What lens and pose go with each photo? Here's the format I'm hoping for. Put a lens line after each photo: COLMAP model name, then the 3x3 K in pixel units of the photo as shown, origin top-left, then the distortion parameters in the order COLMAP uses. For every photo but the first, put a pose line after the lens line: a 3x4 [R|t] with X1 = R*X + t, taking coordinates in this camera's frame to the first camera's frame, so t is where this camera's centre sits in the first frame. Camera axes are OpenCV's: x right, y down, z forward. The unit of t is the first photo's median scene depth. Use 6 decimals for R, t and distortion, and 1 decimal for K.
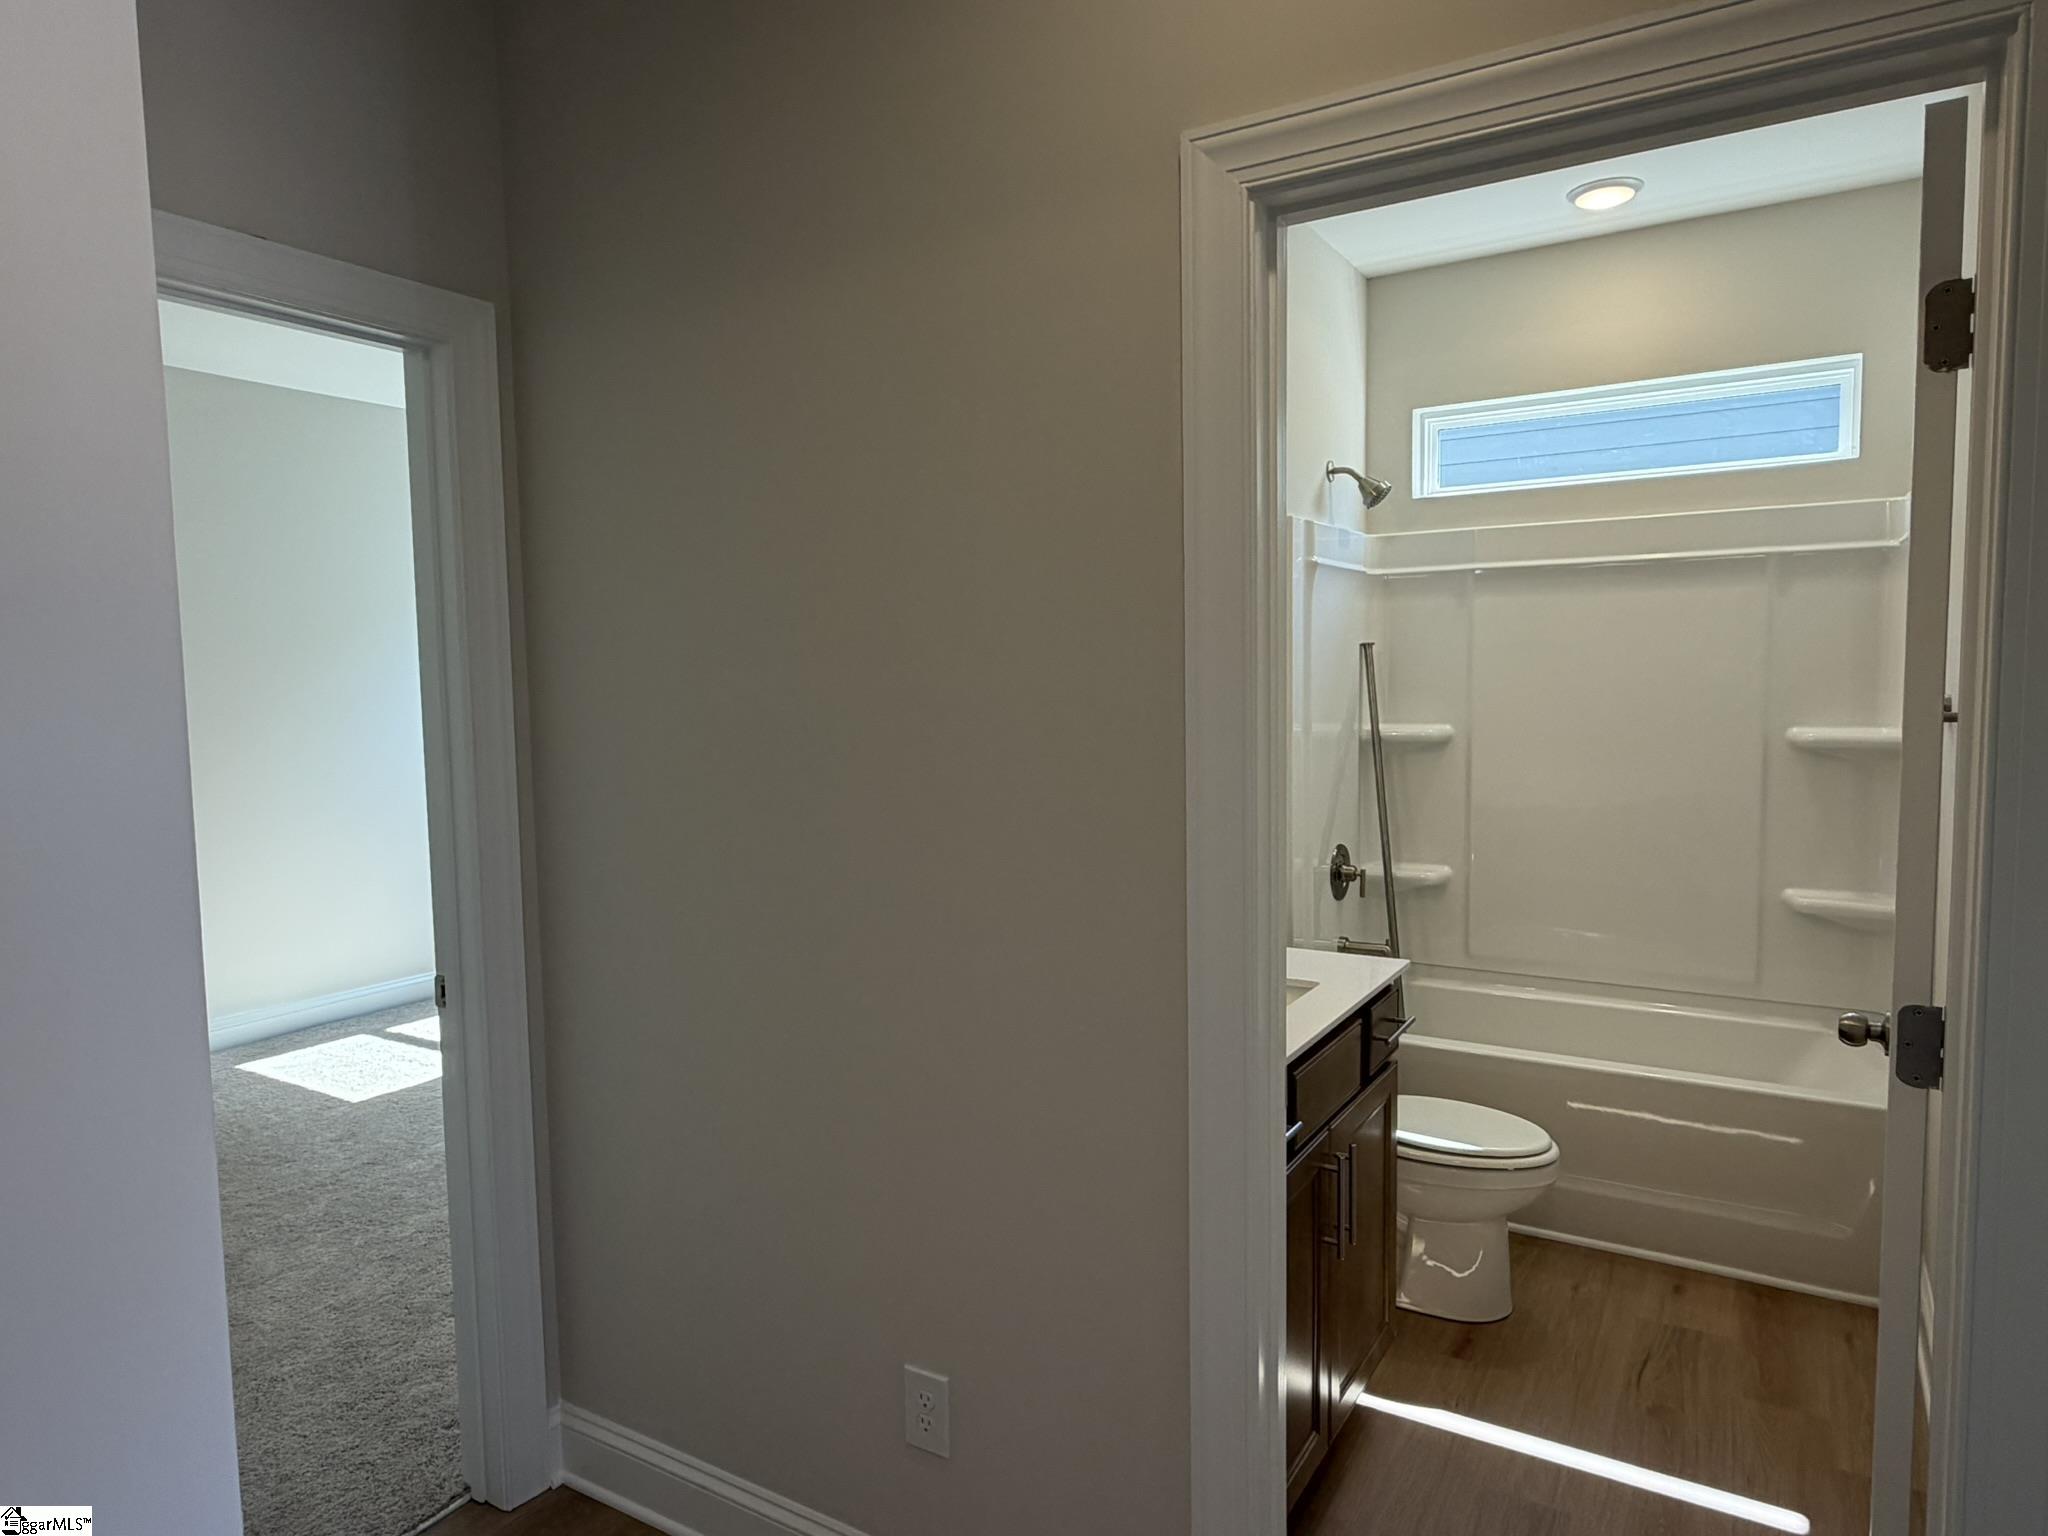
lens RADIAL K [[1264.5, 0, 1033.0], [0, 1264.5, 761.6], [0, 0, 1]] dist [0.000605, 0.000277]
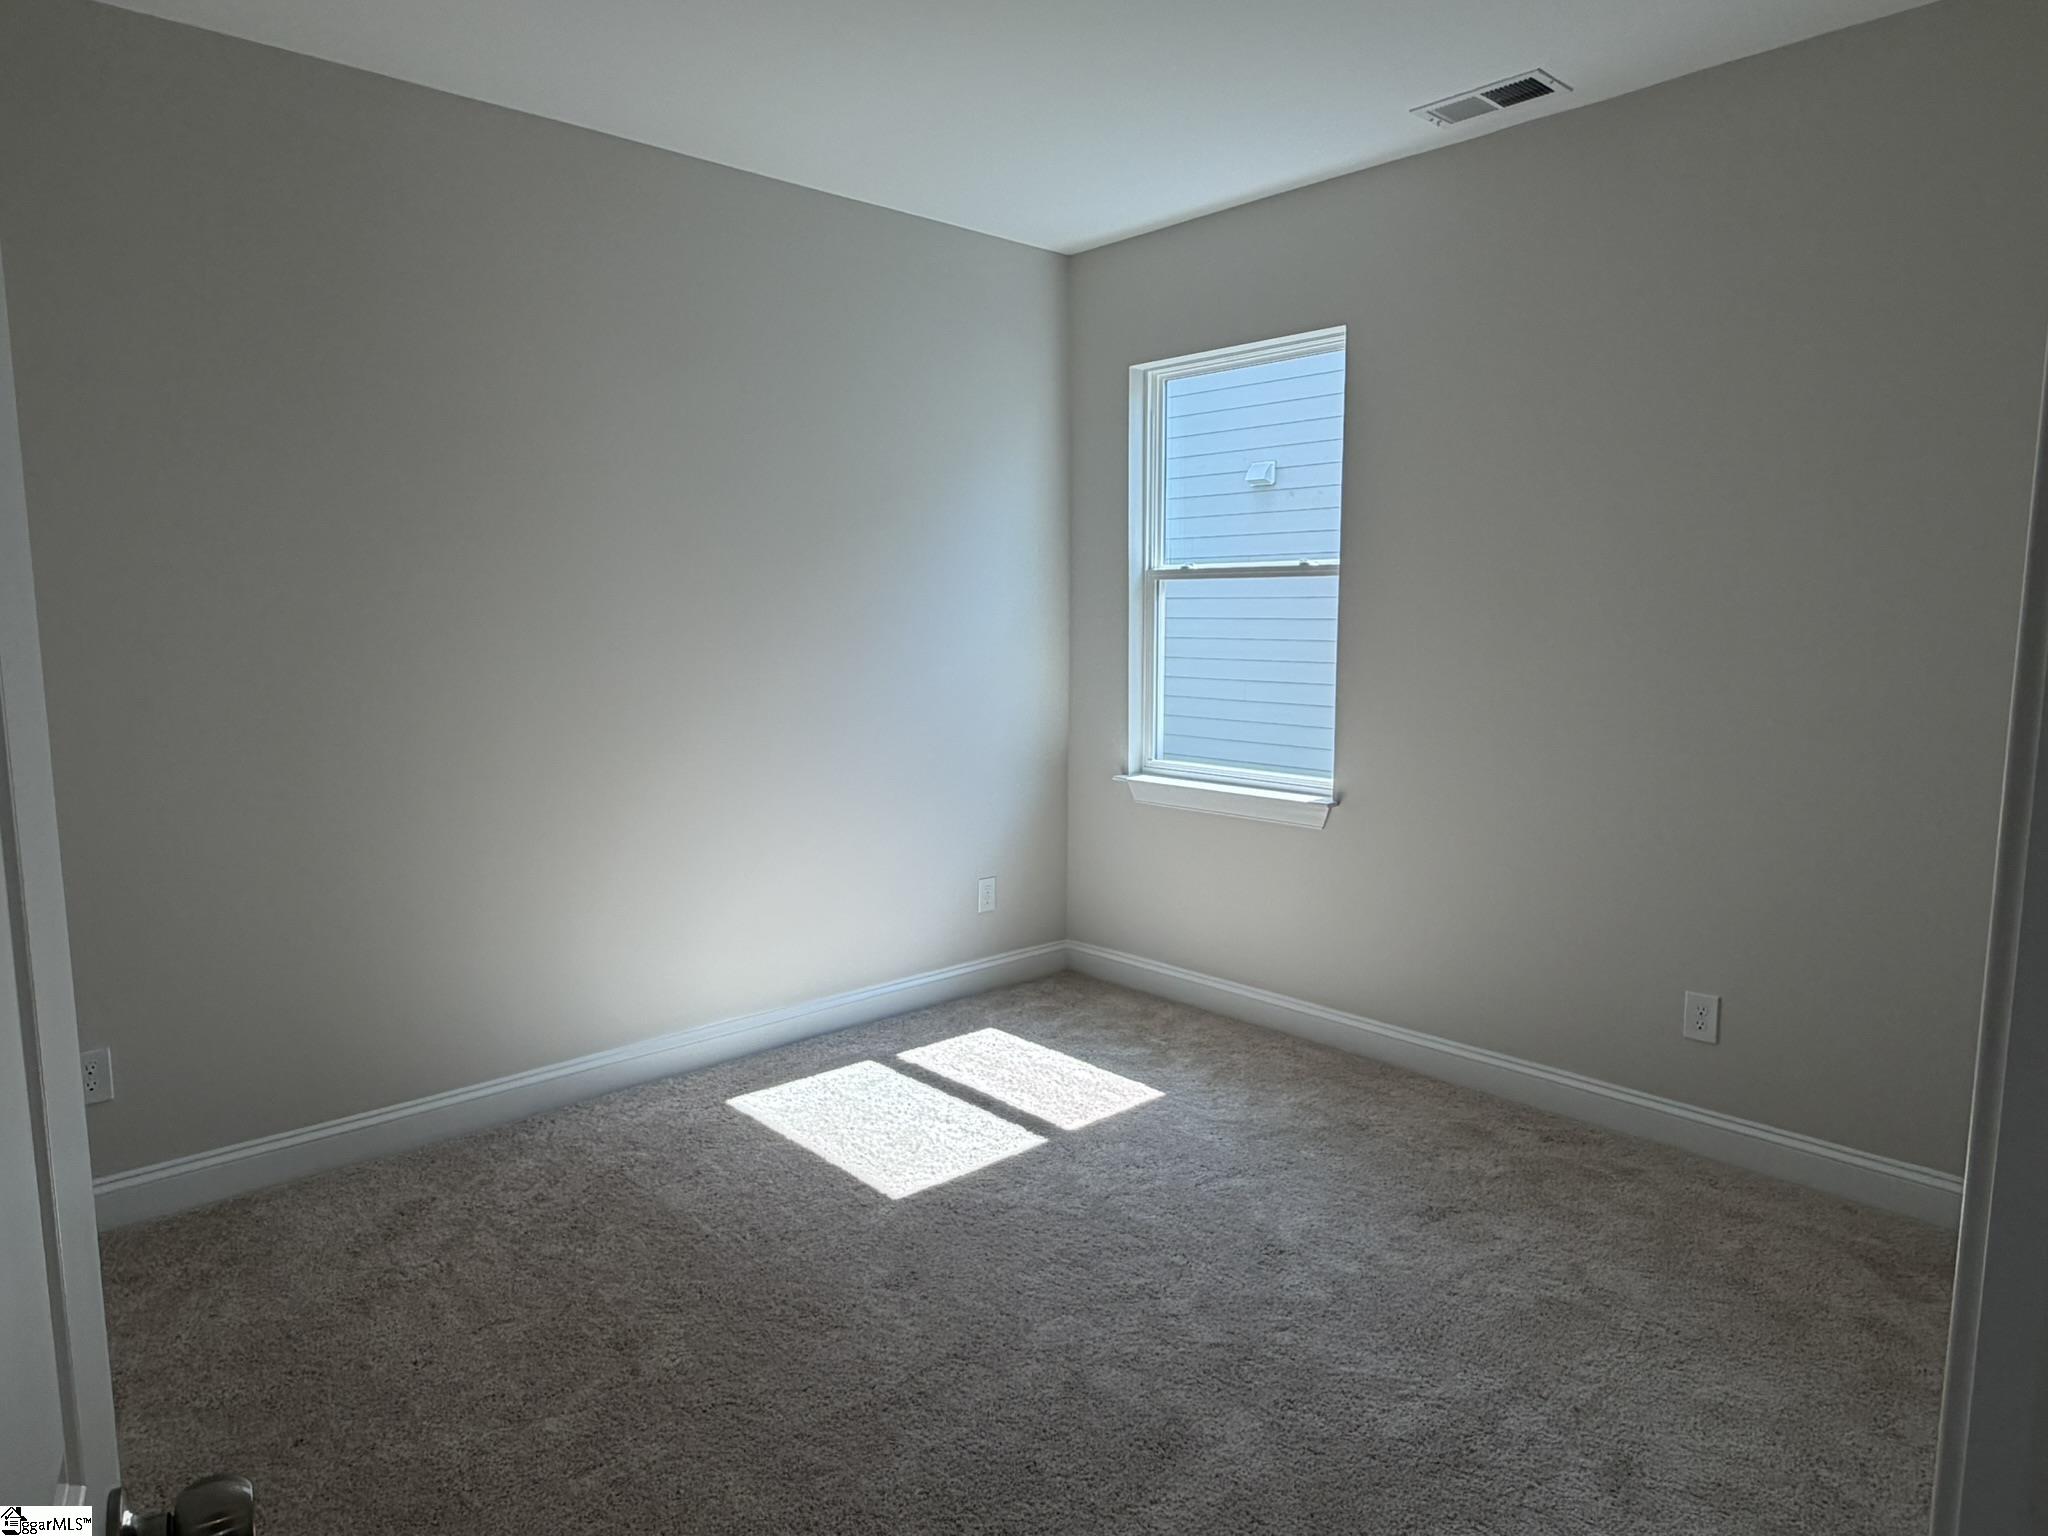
lens RADIAL K [[1264.5, 0, 1016.8], [0, 1264.5, 764.6], [0, 0, 1]] dist [0.000605, 0.000277]
pose [[0.961143, 0.043733, -0.272564, -0.264107], [-0.027501, 0.997629, 0.063091, -0.009967], [0.274677, -0.053144, 0.960067, 0.331251]]
